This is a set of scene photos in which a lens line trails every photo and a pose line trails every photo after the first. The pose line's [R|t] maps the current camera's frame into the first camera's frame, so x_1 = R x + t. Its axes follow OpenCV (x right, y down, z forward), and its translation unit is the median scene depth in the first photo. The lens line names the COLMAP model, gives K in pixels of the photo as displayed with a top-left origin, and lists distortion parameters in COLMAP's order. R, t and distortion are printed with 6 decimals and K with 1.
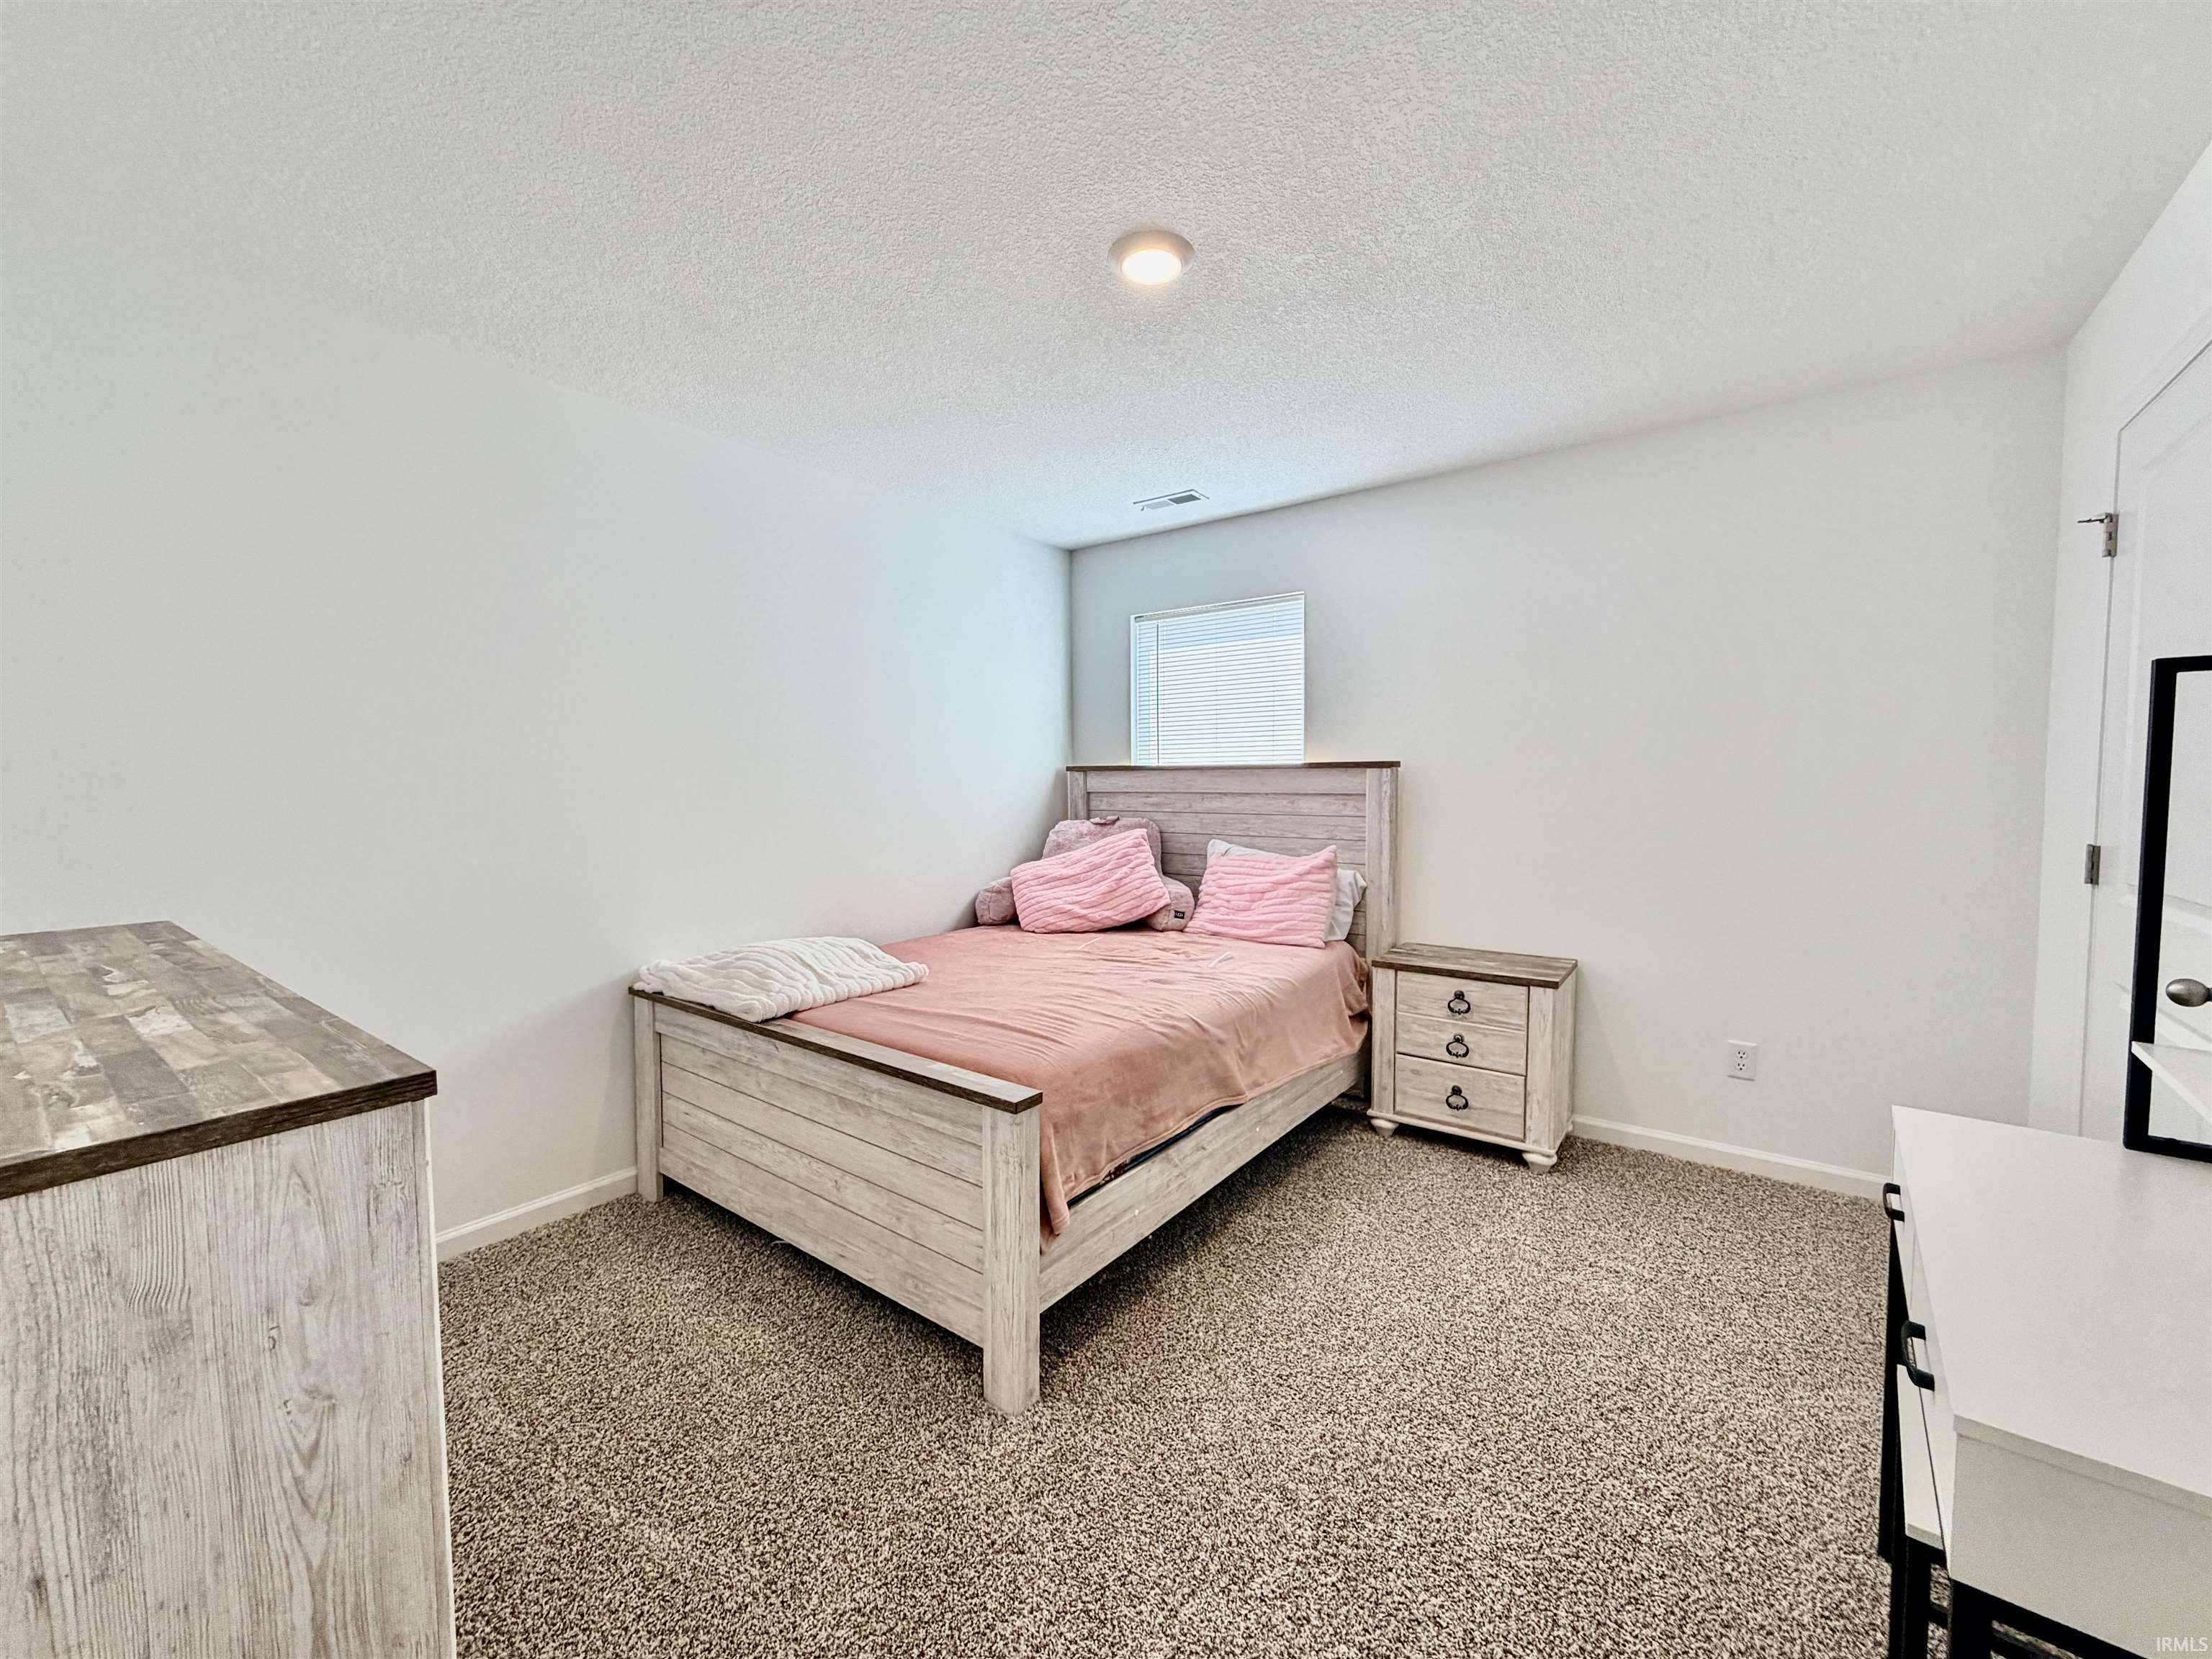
lens RADIAL K [[883.7, 0, 1105.2], [0, 883.7, 832.9], [0, 0, 1]] dist [0.001292, -0.000574]
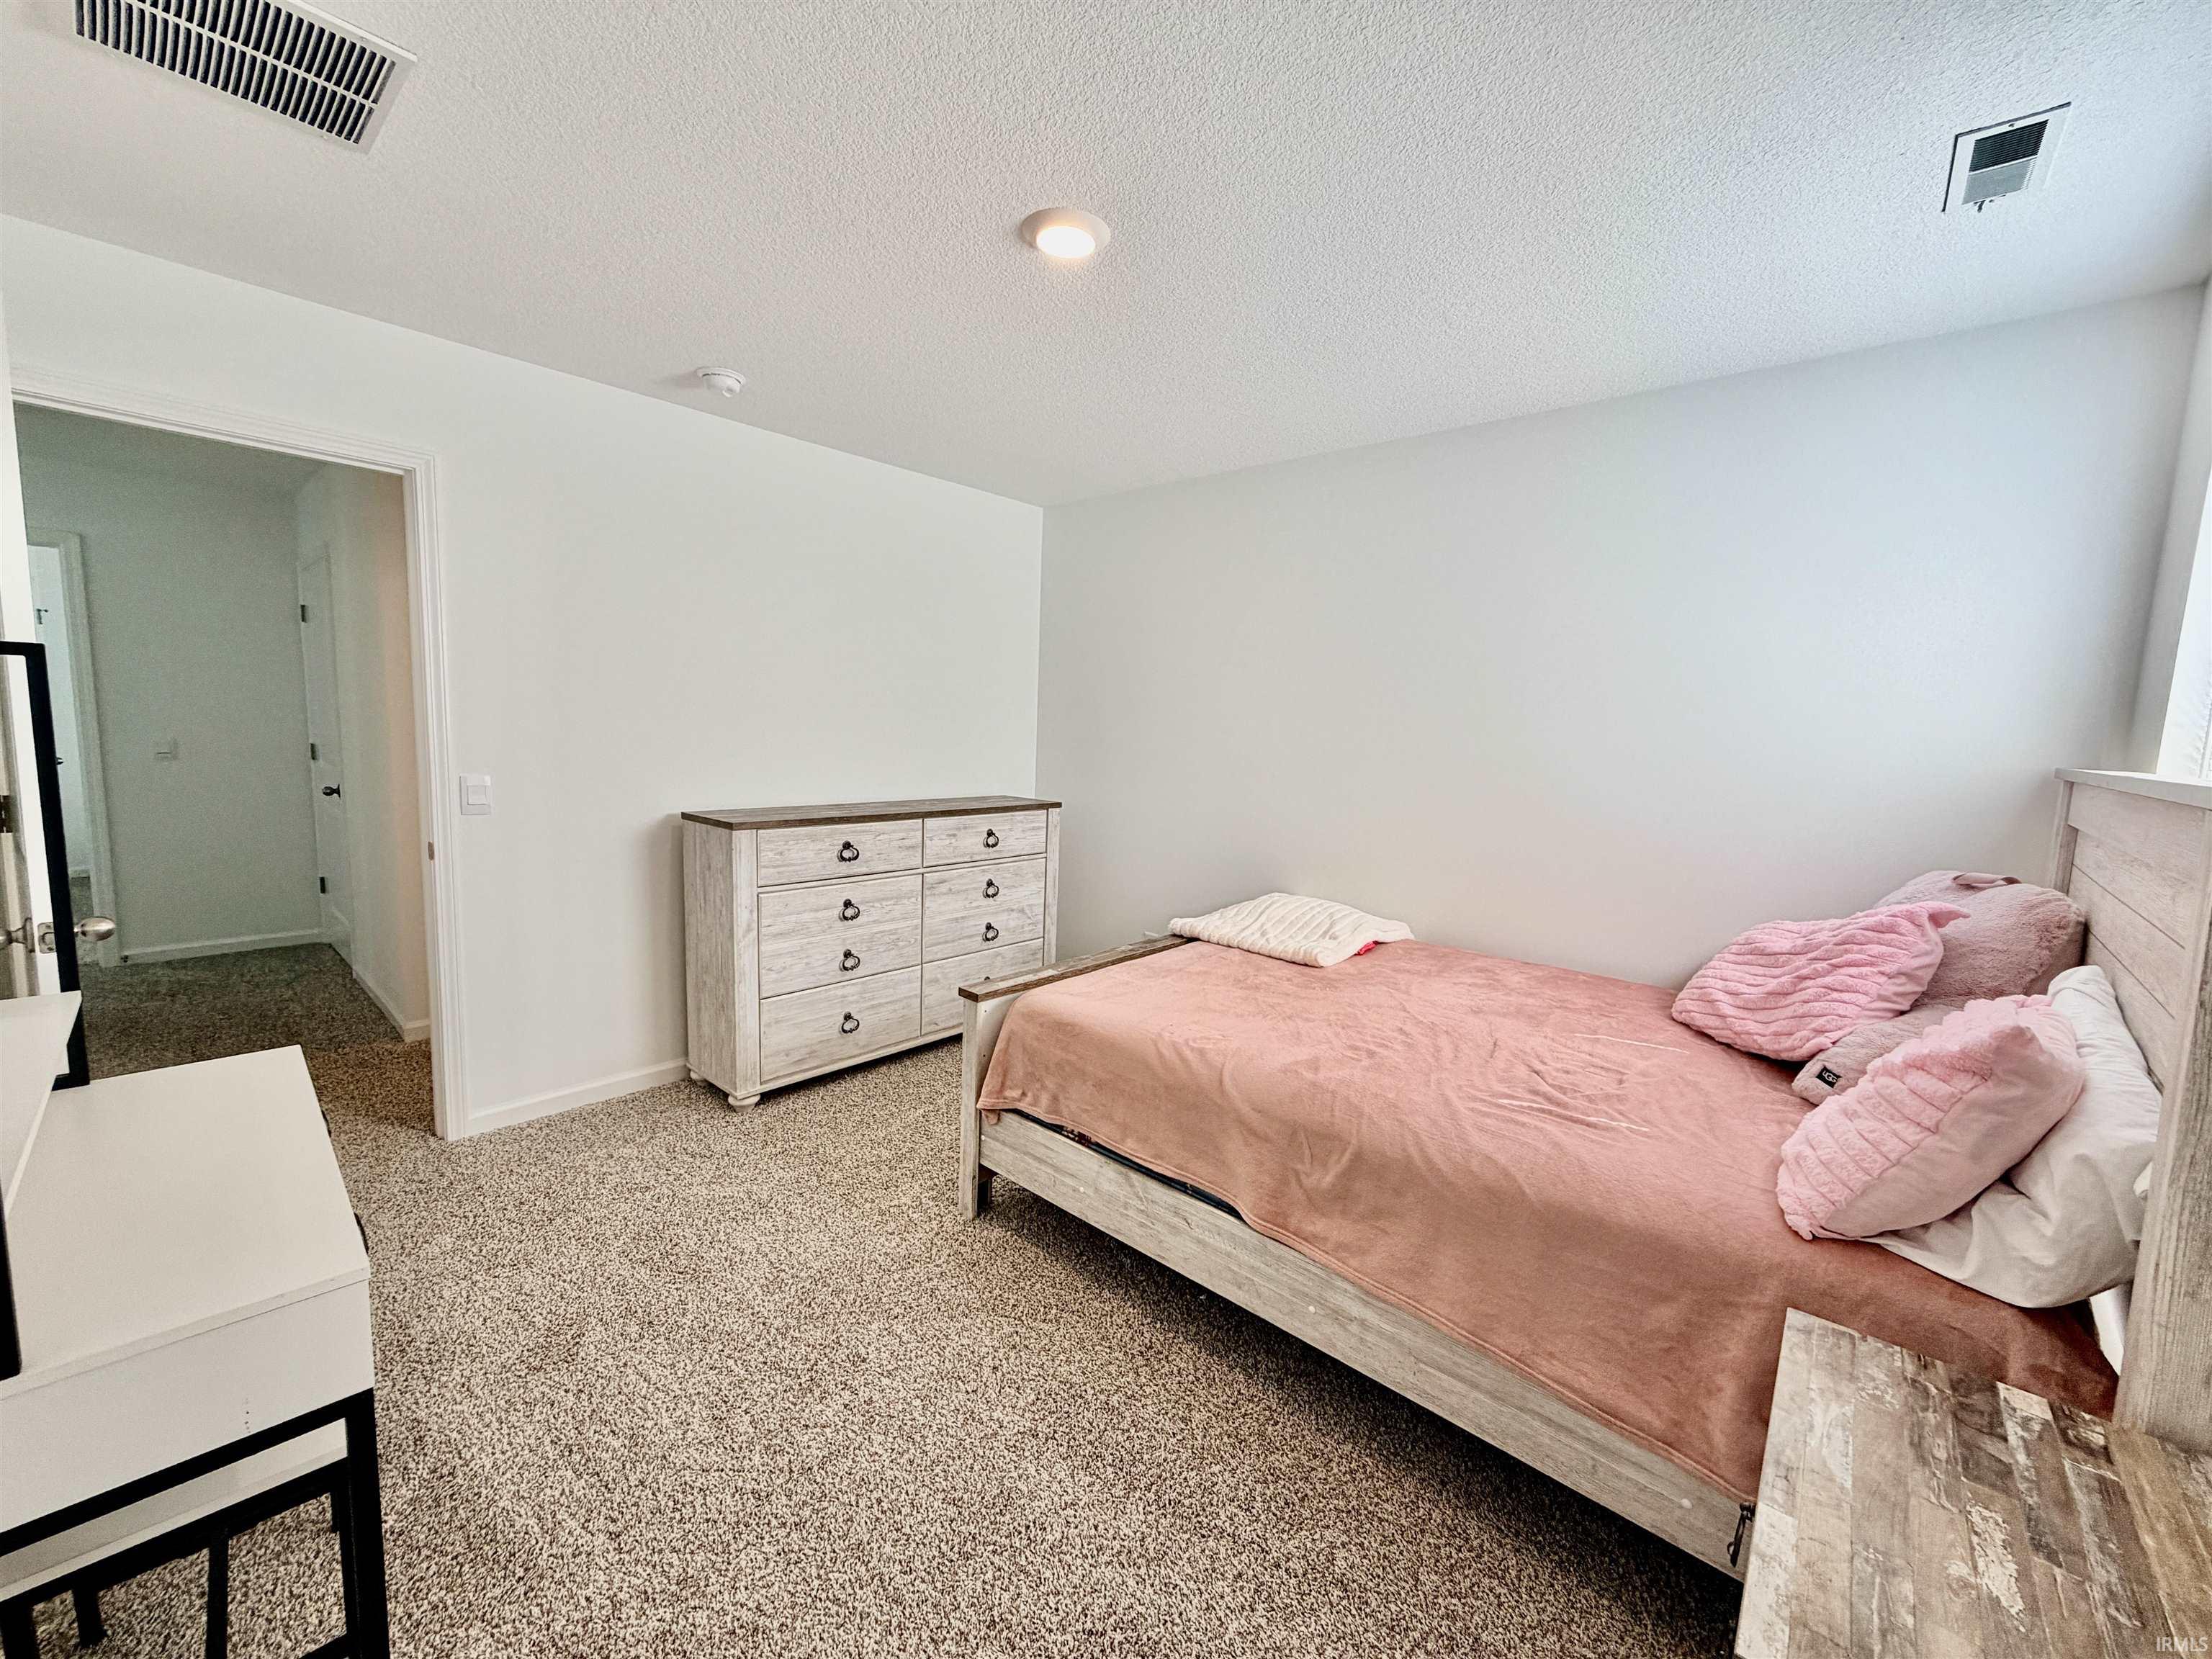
lens RADIAL K [[883.7, 0, 1105.2], [0, 883.7, 832.9], [0, 0, 1]] dist [0.001292, -0.000574]
pose [[-0.086889, 0.127478, -0.988028, 0.996293], [-0.092085, 0.986505, 0.135380, -0.117052], [0.991953, 0.102746, -0.073978, 1.069541]]
